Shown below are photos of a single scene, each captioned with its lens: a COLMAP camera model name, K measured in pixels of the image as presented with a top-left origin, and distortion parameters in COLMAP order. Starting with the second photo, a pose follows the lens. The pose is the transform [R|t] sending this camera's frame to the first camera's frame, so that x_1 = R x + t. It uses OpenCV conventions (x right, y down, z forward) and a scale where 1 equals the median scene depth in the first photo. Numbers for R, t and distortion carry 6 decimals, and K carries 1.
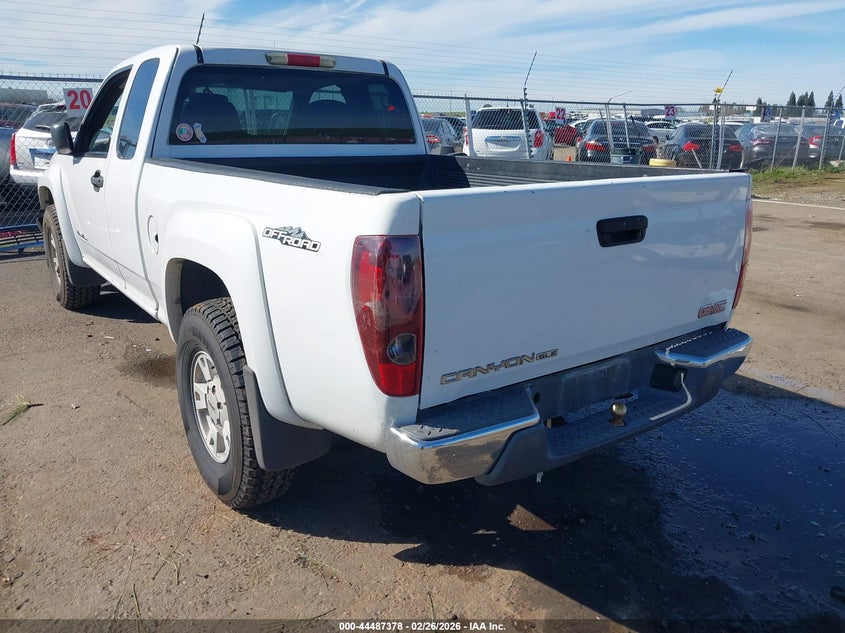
lens RADIAL K [[683.3, 0, 422.5], [0, 683.3, 309.9], [0, 0, 1]] dist [-0.006754, -0.006195]
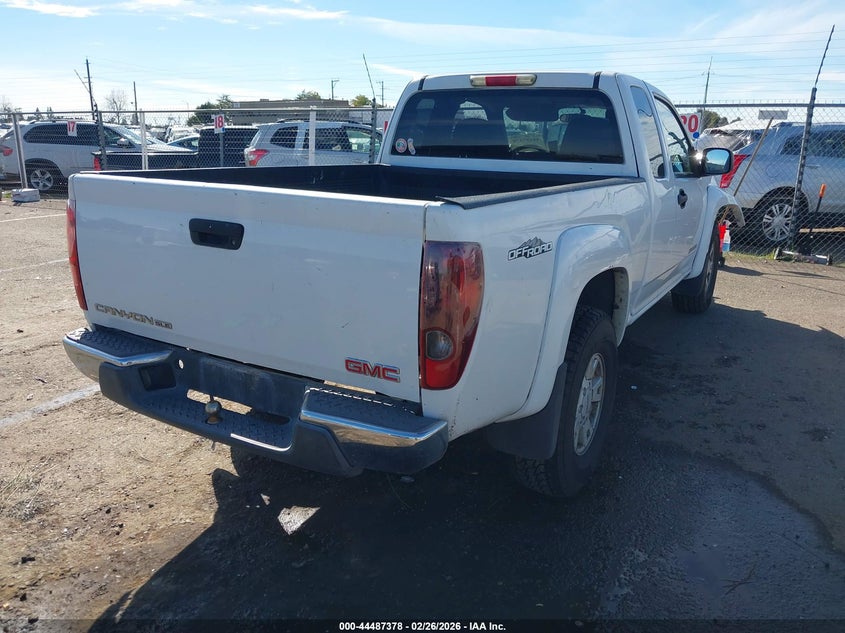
lens RADIAL K [[667.6, 0, 422.5], [0, 667.6, 316.5], [0, 0, 1]] dist [-0.000887, 0.000070]
pose [[0.391409, 0.235294, -0.889627, 0.852775], [-0.257623, 0.956118, 0.139533, -0.138641], [0.883419, 0.174573, 0.434850, 0.546020]]
